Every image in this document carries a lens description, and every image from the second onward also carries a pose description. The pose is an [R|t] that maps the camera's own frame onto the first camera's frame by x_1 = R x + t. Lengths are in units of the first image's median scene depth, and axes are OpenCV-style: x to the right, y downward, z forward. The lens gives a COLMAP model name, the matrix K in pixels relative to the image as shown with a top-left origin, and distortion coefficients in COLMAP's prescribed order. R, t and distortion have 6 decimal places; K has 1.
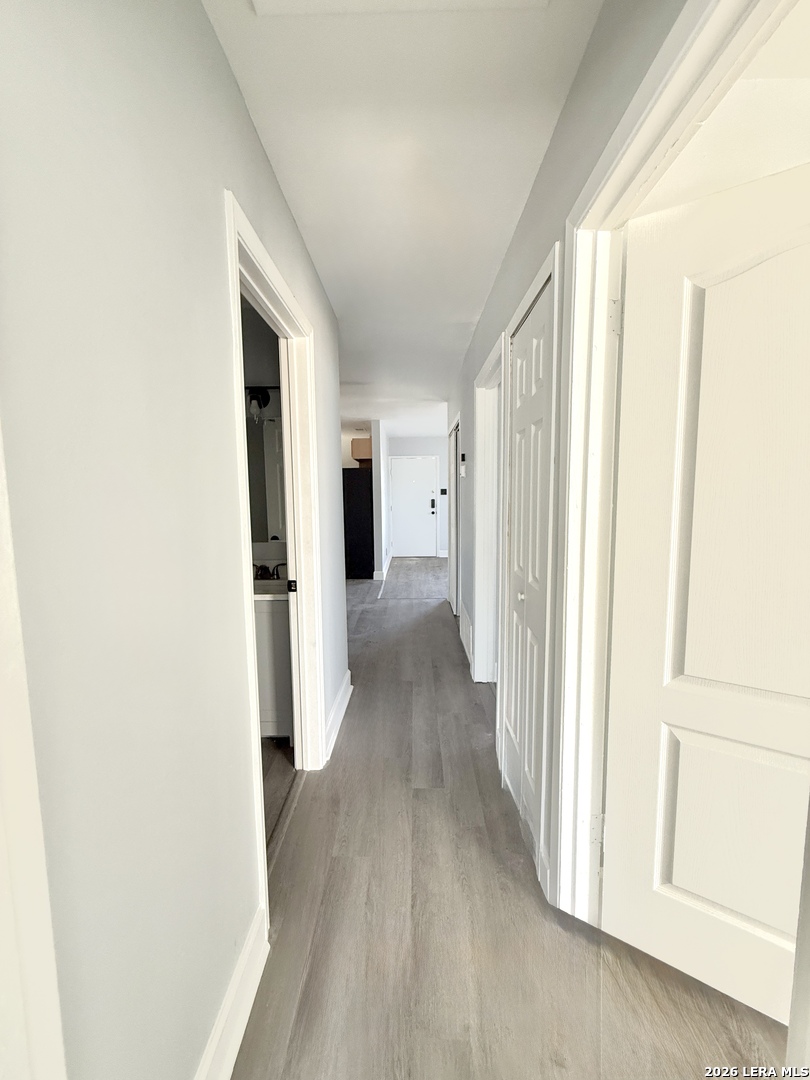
lens RADIAL K [[429.0, 0, 404.6], [0, 429.0, 540.5], [0, 0, 1]] dist [0.003708, 0.002521]
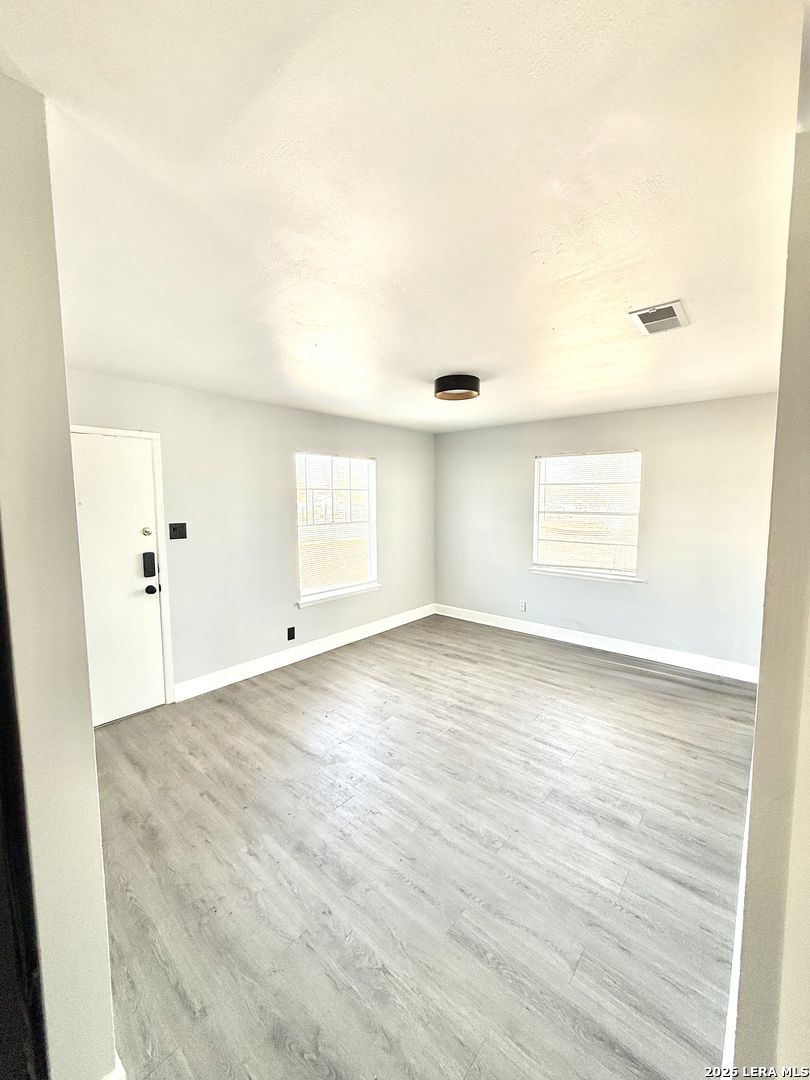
lens RADIAL K [[429.0, 0, 402.9], [0, 429.0, 542.0], [0, 0, 1]] dist [0.003708, 0.002521]
pose [[0.646215, -0.057204, 0.761008, -0.069802], [0.073888, 0.997192, 0.012215, -0.093733], [-0.759570, 0.048336, 0.648627, 0.601342]]
